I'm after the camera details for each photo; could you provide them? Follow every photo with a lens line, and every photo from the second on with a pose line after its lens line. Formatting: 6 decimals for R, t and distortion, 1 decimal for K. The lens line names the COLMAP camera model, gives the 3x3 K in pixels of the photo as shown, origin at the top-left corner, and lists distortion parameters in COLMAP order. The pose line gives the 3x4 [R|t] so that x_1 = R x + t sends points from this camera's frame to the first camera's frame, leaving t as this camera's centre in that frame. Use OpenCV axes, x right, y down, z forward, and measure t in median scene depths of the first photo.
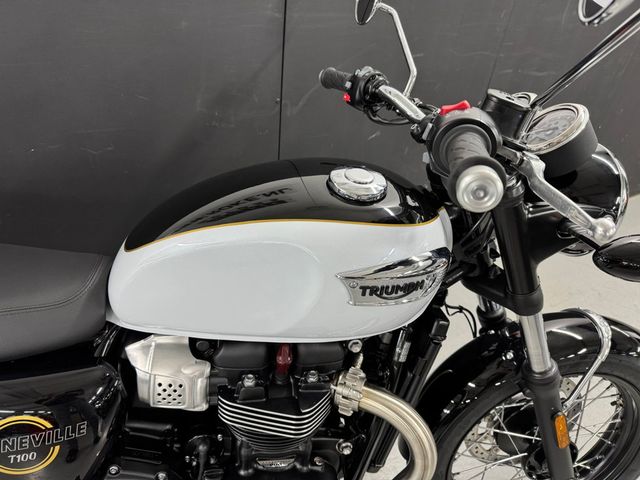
lens RADIAL K [[441.4, 0, 320.0], [0, 441.4, 240.0], [0, 0, 1]] dist [0.005776, -0.003989]
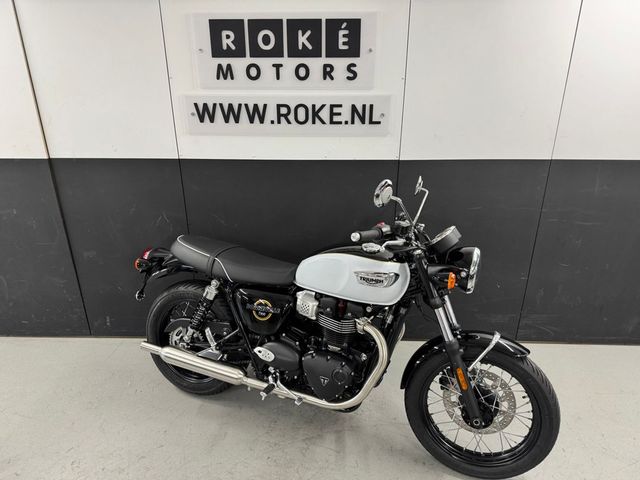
lens RADIAL K [[441.4, 0, 320.0], [0, 441.4, 240.0], [0, 0, 1]] dist [0.005776, -0.003989]
pose [[0.858987, 0.104352, -0.501251, 1.180532], [-0.221408, 0.958445, -0.179891, 0.408655], [0.461650, 0.265505, 0.846396, -1.586862]]
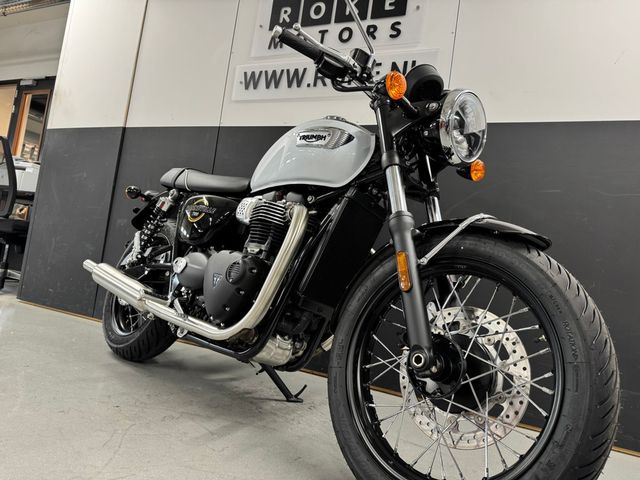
lens RADIAL K [[445.1, 0, 325.5], [0, 445.1, 240.0], [0, 0, 1]] dist [-0.001832, -0.002375]
pose [[0.603933, -0.061689, -0.794644, 1.644935], [-0.517042, 0.728432, -0.449504, 1.231882], [0.606574, 0.682335, 0.408028, 0.451539]]
